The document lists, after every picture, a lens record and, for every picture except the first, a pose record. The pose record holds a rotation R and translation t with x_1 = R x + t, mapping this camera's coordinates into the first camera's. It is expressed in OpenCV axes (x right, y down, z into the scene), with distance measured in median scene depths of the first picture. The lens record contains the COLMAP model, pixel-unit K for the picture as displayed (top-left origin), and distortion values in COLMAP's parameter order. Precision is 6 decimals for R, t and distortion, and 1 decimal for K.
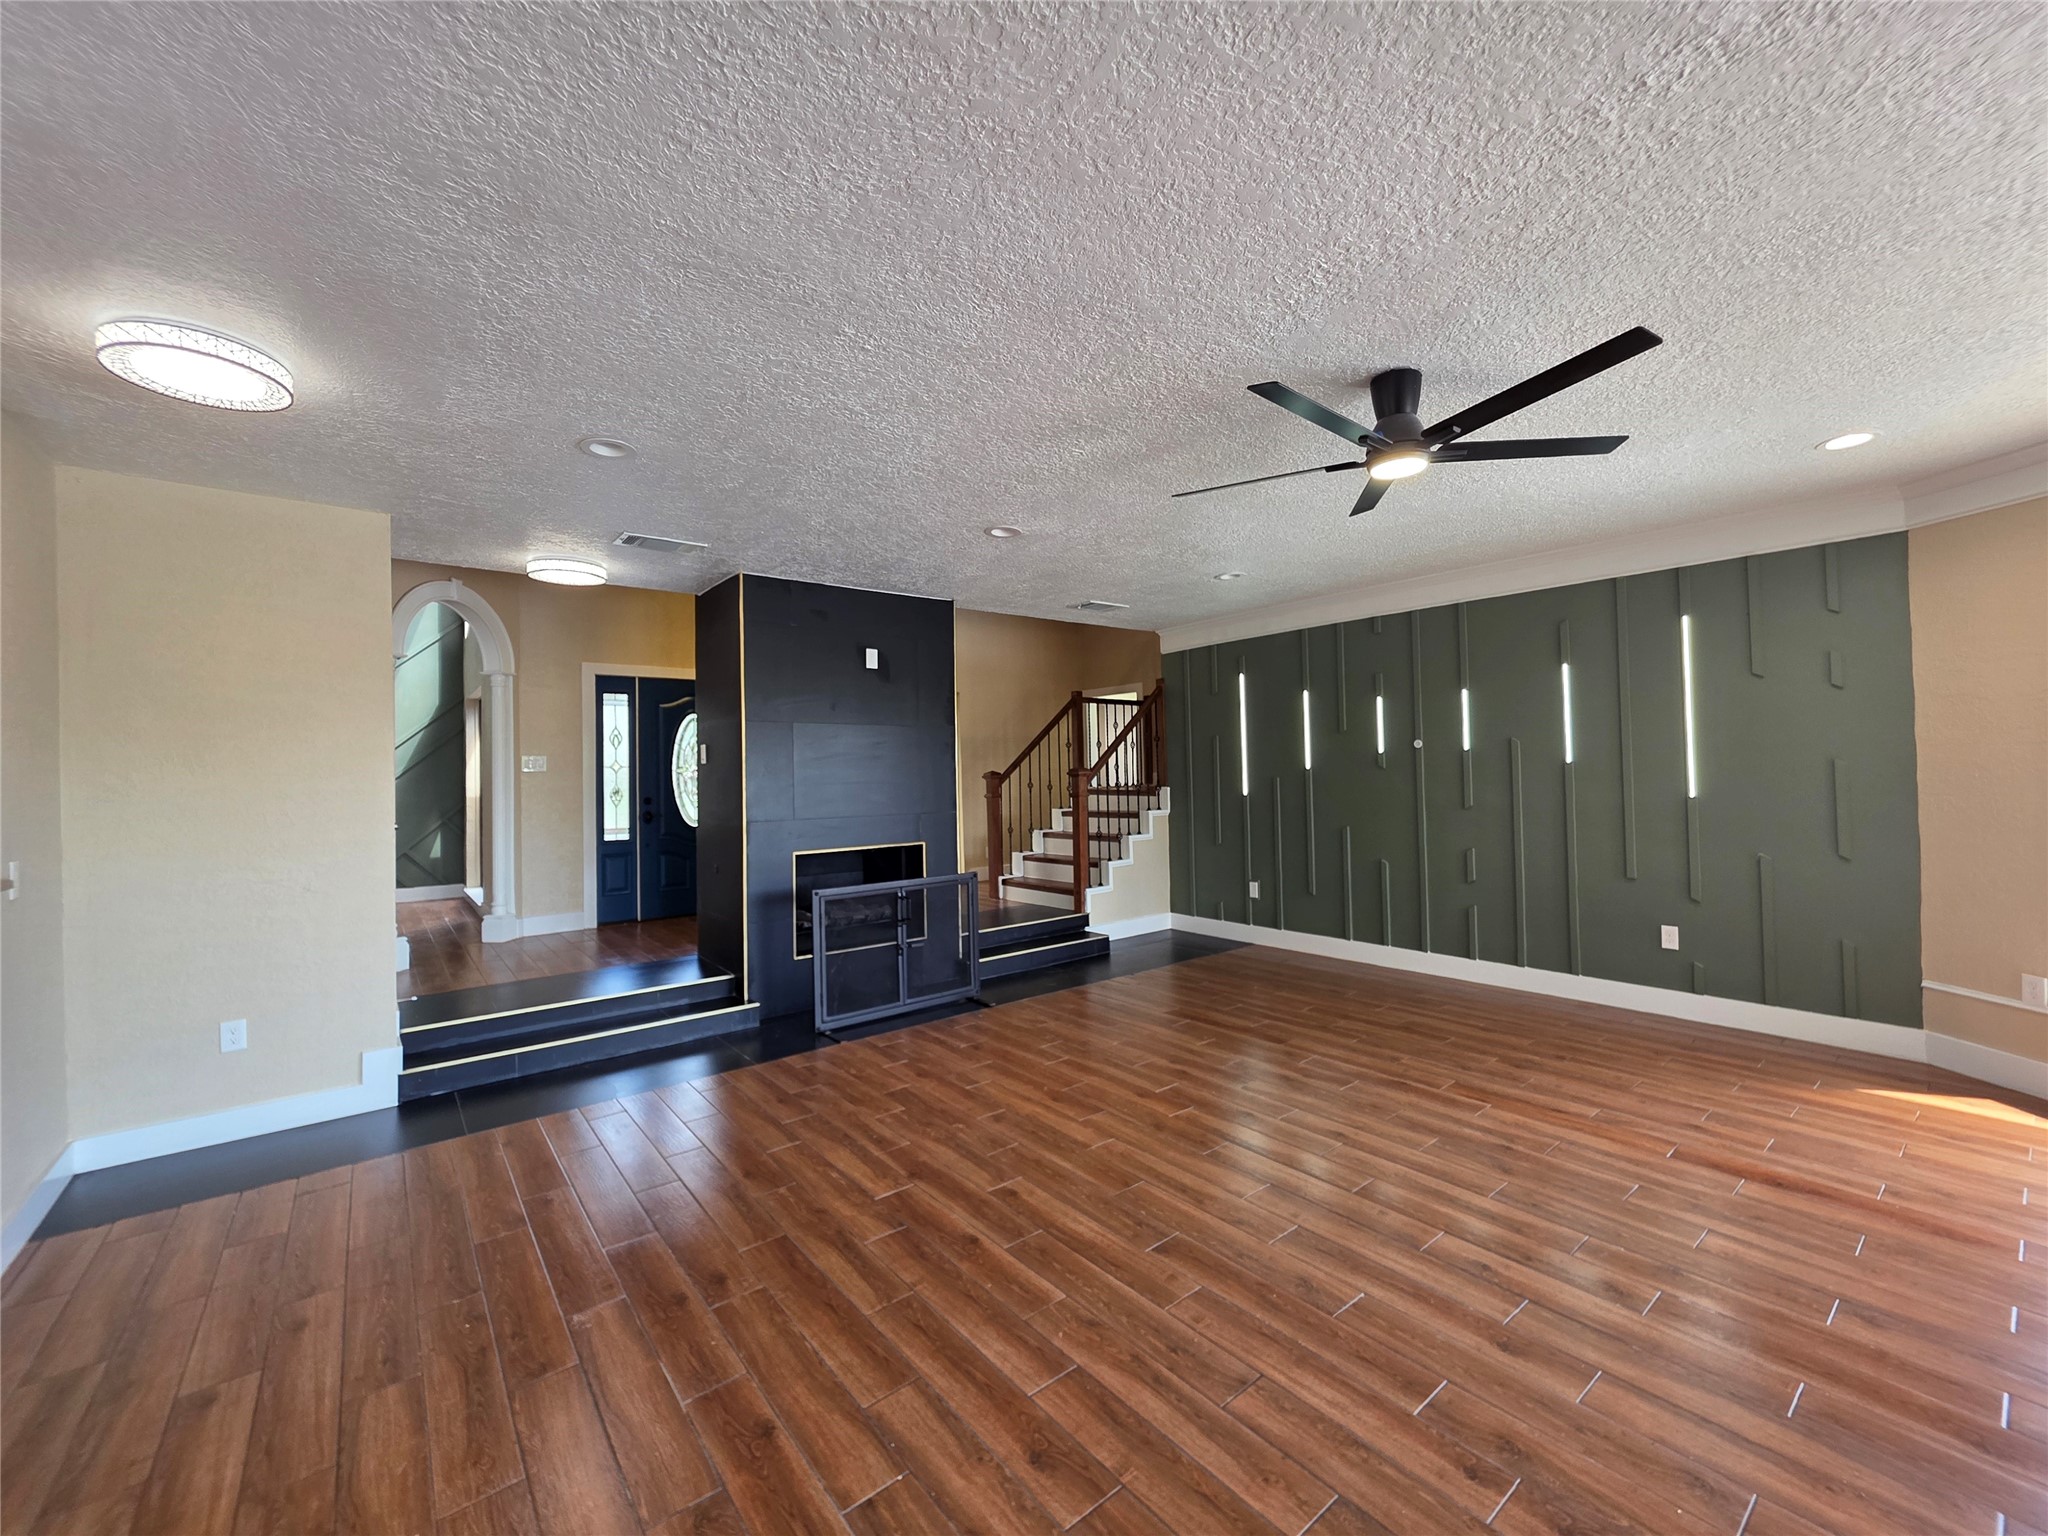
lens RADIAL K [[813.3, 0, 1027.9], [0, 813.3, 757.3], [0, 0, 1]] dist [-0.000699, -0.000036]
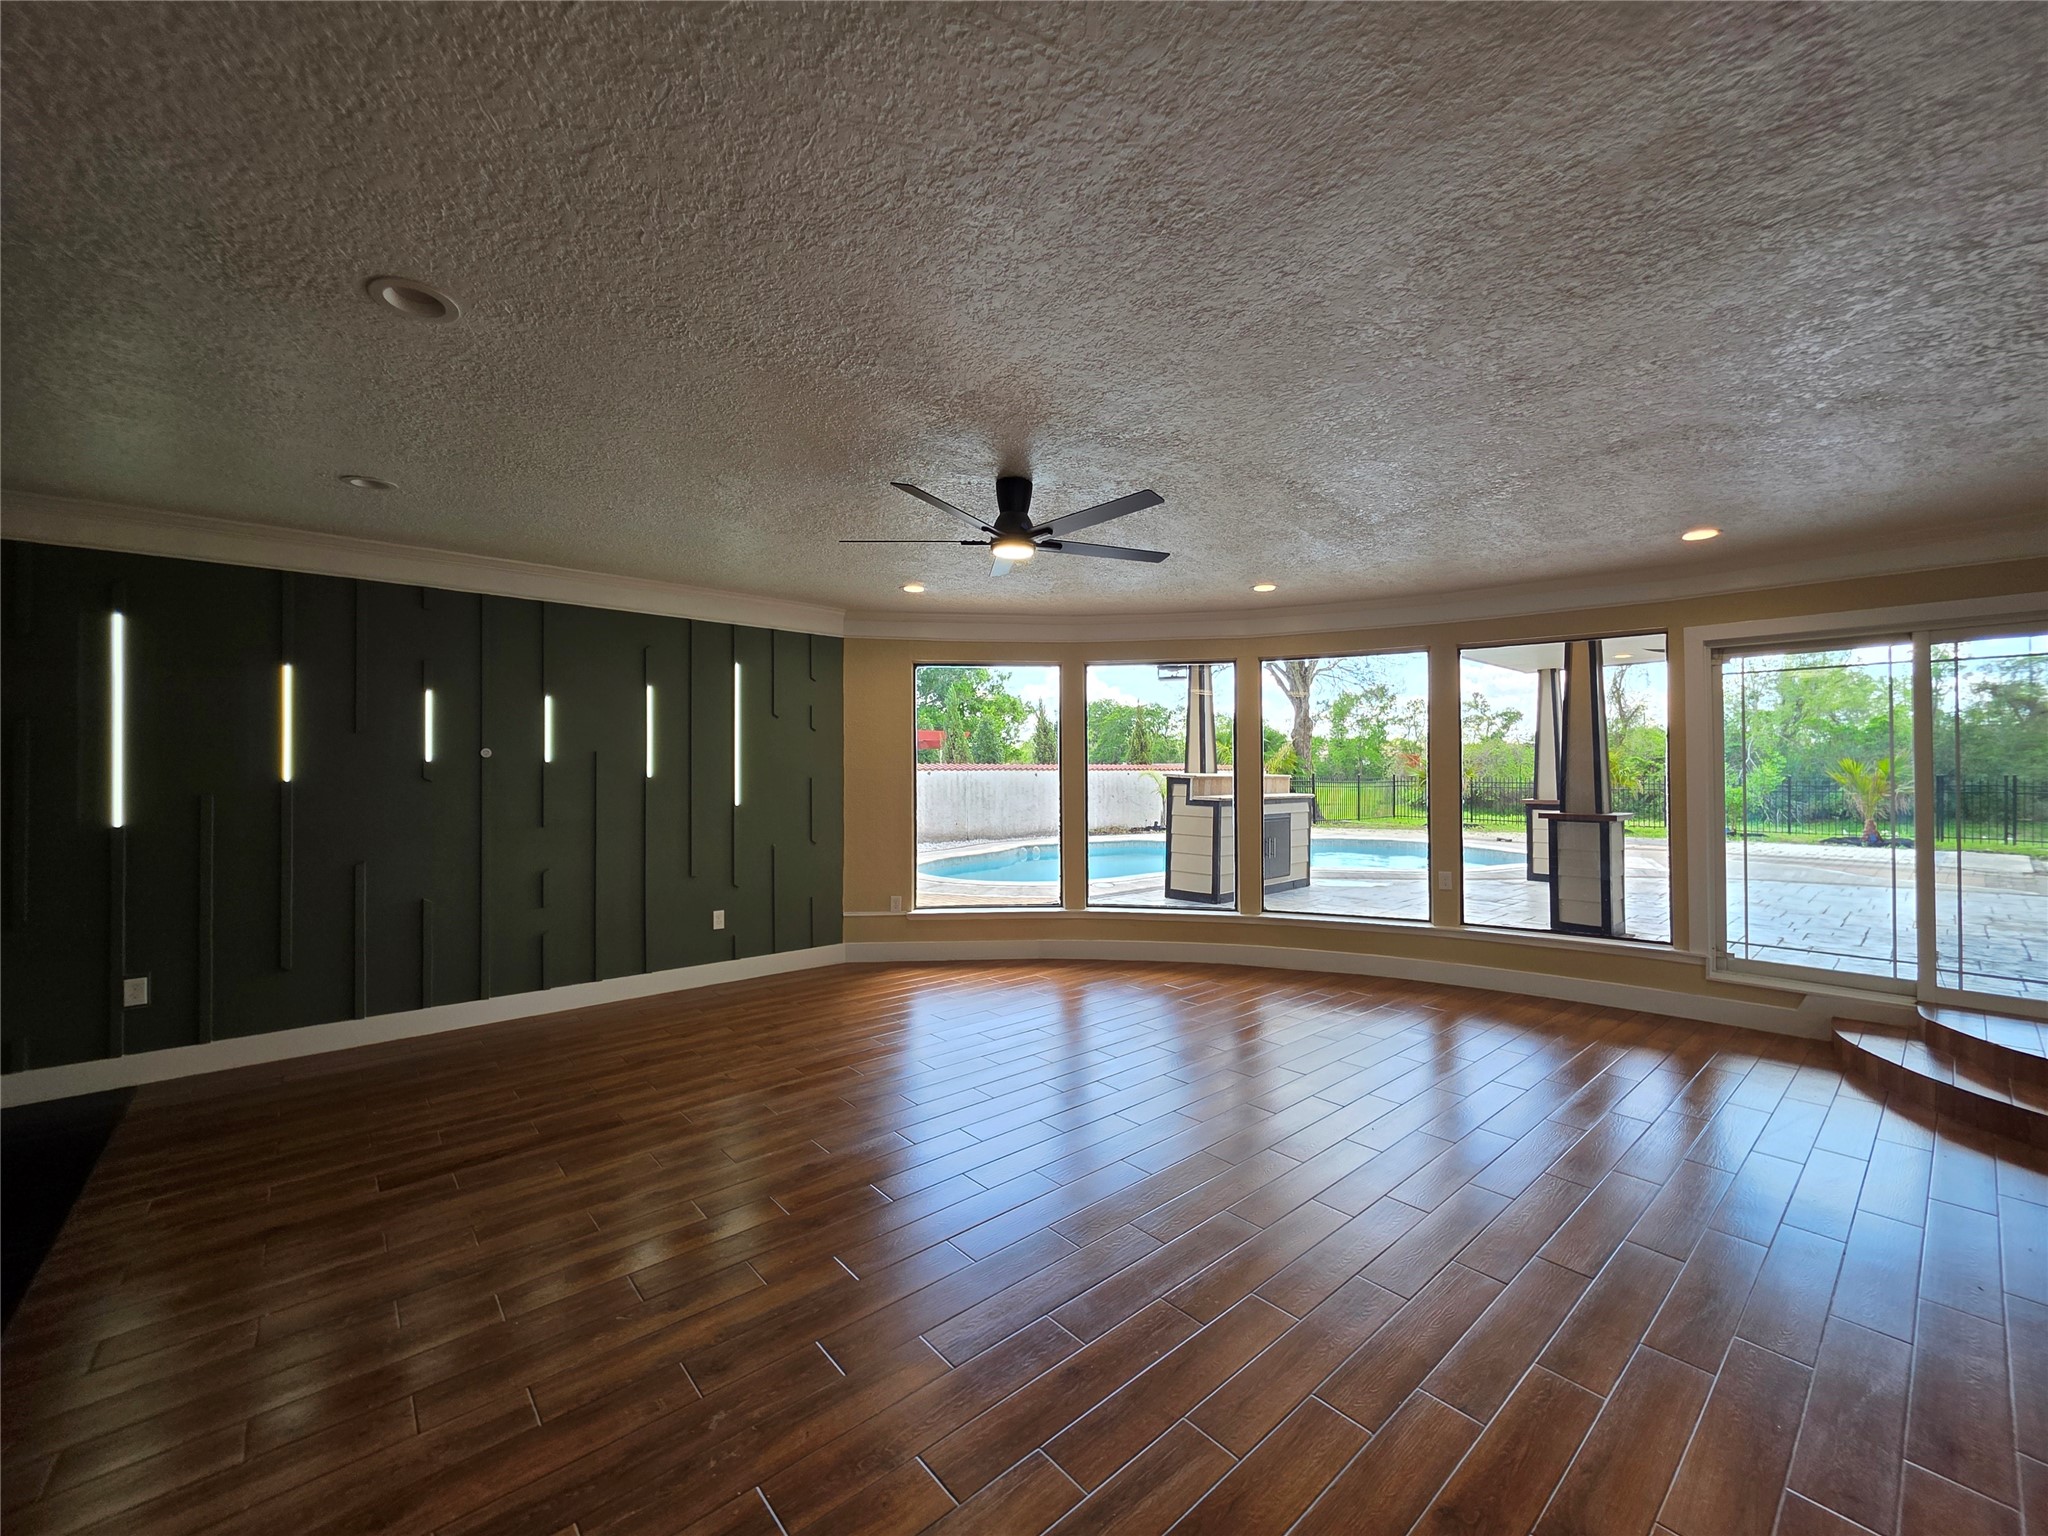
lens RADIAL K [[813.3, 0, 1027.9], [0, 813.3, 757.3], [0, 0, 1]] dist [-0.000699, -0.000036]
pose [[-0.032107, 0.034424, 0.998891, -0.532485], [-0.017690, 0.999231, -0.035004, 0.010735], [-0.999328, -0.018794, -0.031473, 0.649213]]
